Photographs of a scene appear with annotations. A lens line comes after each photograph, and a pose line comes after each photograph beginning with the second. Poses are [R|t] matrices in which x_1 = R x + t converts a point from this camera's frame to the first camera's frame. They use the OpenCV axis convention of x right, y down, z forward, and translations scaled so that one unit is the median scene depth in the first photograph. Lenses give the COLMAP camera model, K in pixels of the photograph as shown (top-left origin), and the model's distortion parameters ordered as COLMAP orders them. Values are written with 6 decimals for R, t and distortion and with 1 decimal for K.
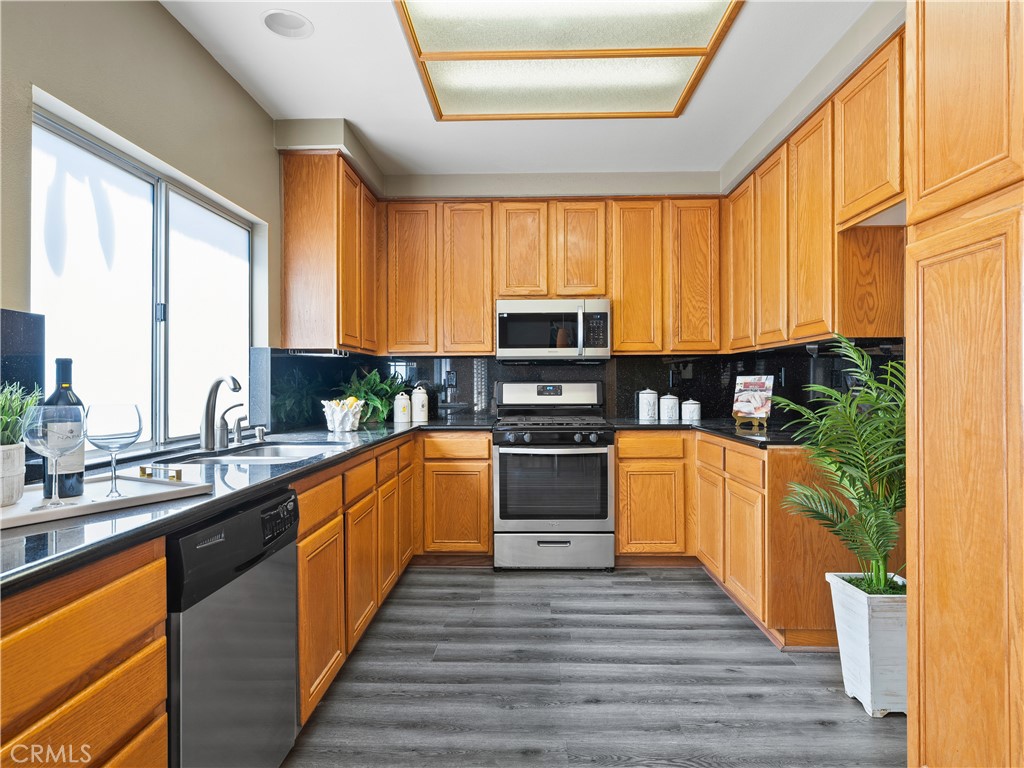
lens RADIAL K [[605.4, 0, 512.0], [0, 605.4, 384.0], [0, 0, 1]] dist [0.001426, 0.000769]
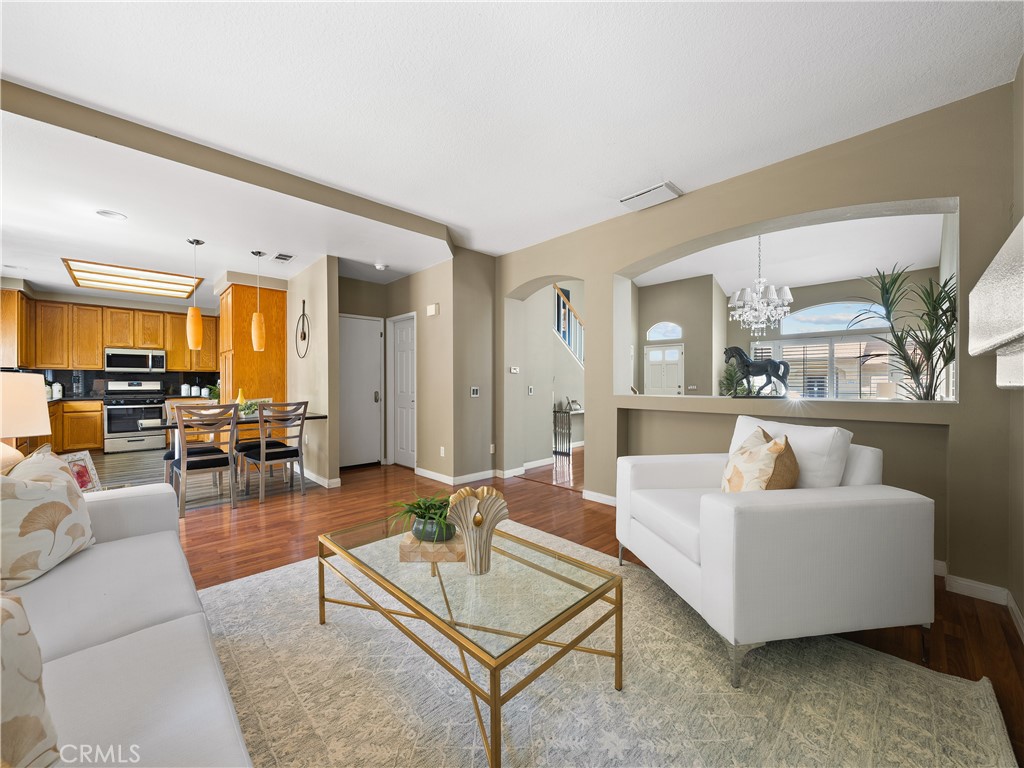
lens RADIAL K [[394.0, 0, 517.3], [0, 394.0, 385.6], [0, 0, 1]] dist [-0.006519, -0.000080]
pose [[0.687643, 0.000010, 0.726049, -0.028241], [-0.006159, 0.999964, 0.005819, -0.003994], [-0.726022, -0.008473, 0.687619, -1.377244]]
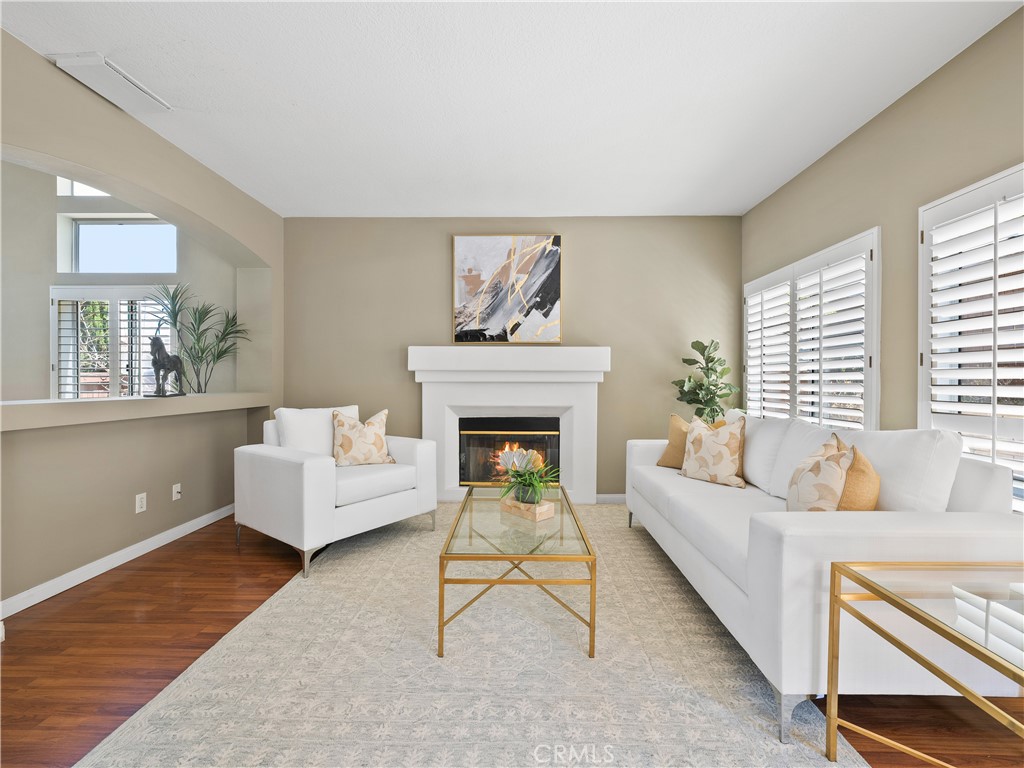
lens RADIAL K [[445.7, 0, 516.7], [0, 445.7, 390.4], [0, 0, 1]] dist [-0.001076, -0.000123]
pose [[-0.999834, -0.000331, -0.018205, 0.248654], [-0.000681, 0.999815, 0.019210, -0.001630], [0.018195, 0.019219, -0.999650, -0.394274]]
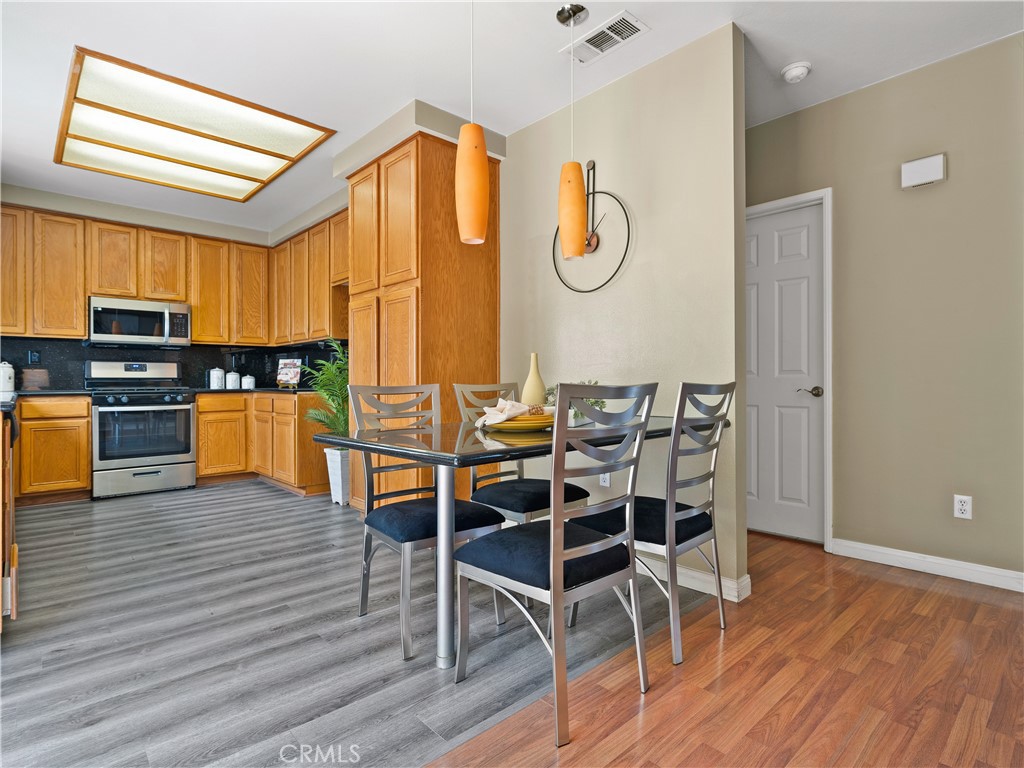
lens RADIAL K [[536.1, 0, 520.1], [0, 536.1, 382.1], [0, 0, 1]] dist [-0.002324, -0.000369]
pose [[0.705743, 0.000909, 0.708467, -0.194497], [-0.000320, 0.999999, -0.000965, 0.047705], [-0.708467, 0.000454, 0.705743, -0.481222]]
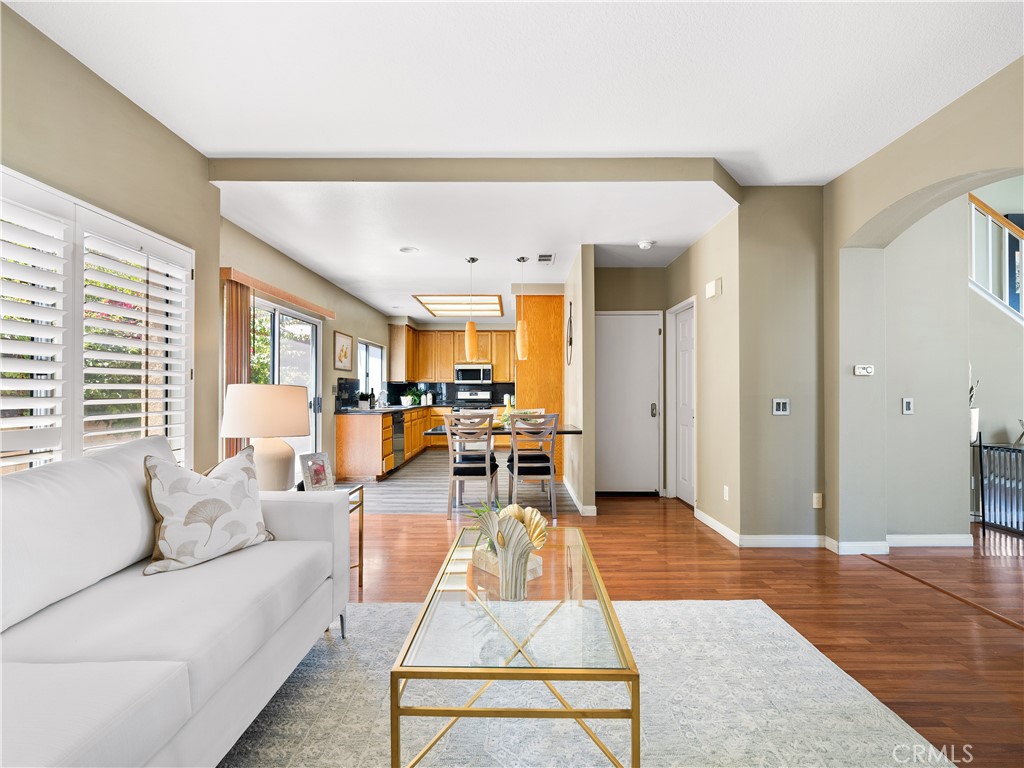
lens RADIAL K [[445.7, 0, 516.7], [0, 445.7, 390.4], [0, 0, 1]] dist [-0.001076, -0.000123]
pose [[0.999320, 0.003898, 0.036676, 0.210718], [-0.003835, 0.999991, -0.001778, -0.004877], [-0.036683, 0.001636, 0.999326, -1.301663]]
